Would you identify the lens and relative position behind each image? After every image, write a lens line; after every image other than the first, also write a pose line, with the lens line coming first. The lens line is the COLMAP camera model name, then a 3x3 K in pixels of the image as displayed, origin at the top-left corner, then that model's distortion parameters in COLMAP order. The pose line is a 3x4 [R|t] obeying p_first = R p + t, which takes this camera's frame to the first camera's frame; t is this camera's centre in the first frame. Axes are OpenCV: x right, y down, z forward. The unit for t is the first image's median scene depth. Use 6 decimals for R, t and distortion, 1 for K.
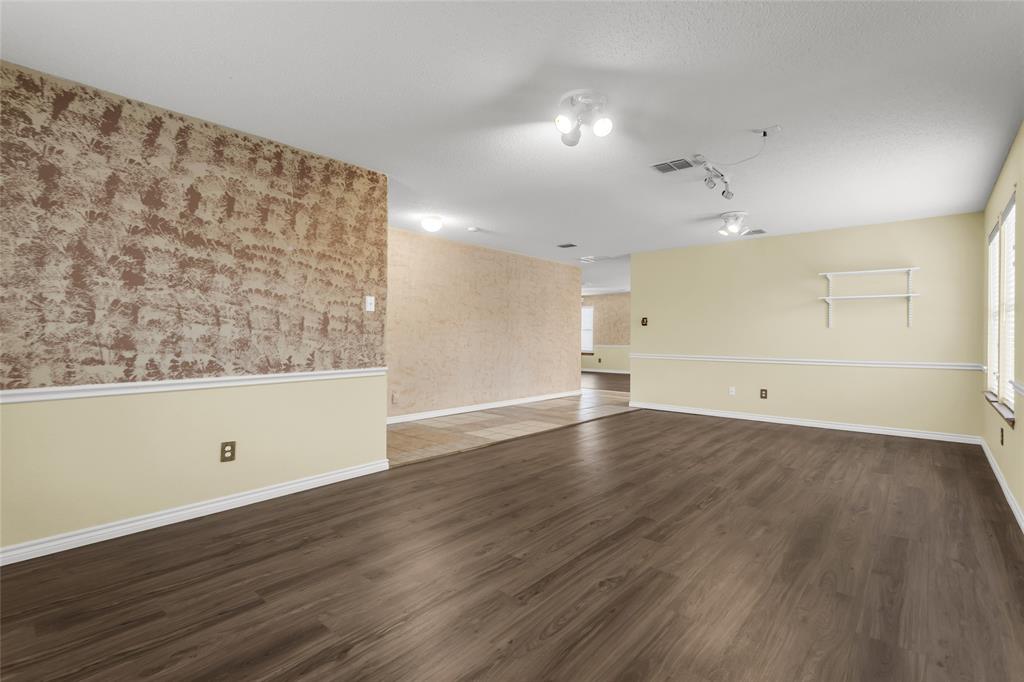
lens RADIAL K [[494.8, 0, 512.3], [0, 494.8, 340.8], [0, 0, 1]] dist [0.003496, 0.000278]
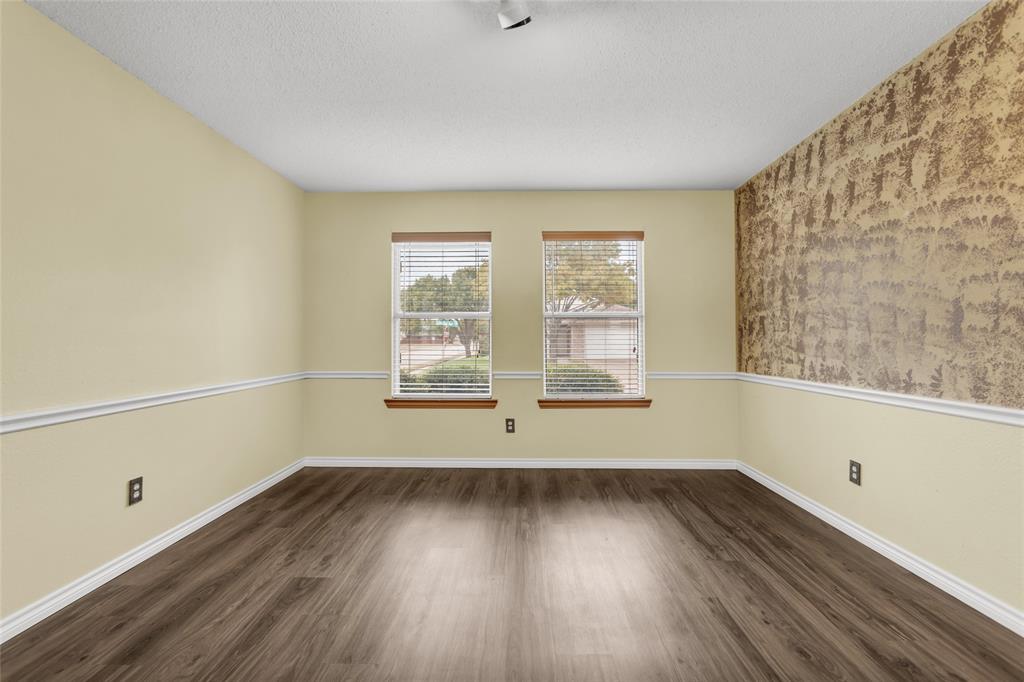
lens RADIAL K [[494.8, 0, 511.0], [0, 494.8, 338.3], [0, 0, 1]] dist [0.003496, 0.000278]
pose [[-0.780917, -0.007865, -0.624585, 0.423529], [-0.009224, 0.999957, -0.001060, -0.007009], [0.624567, 0.004934, -0.780956, 1.229505]]
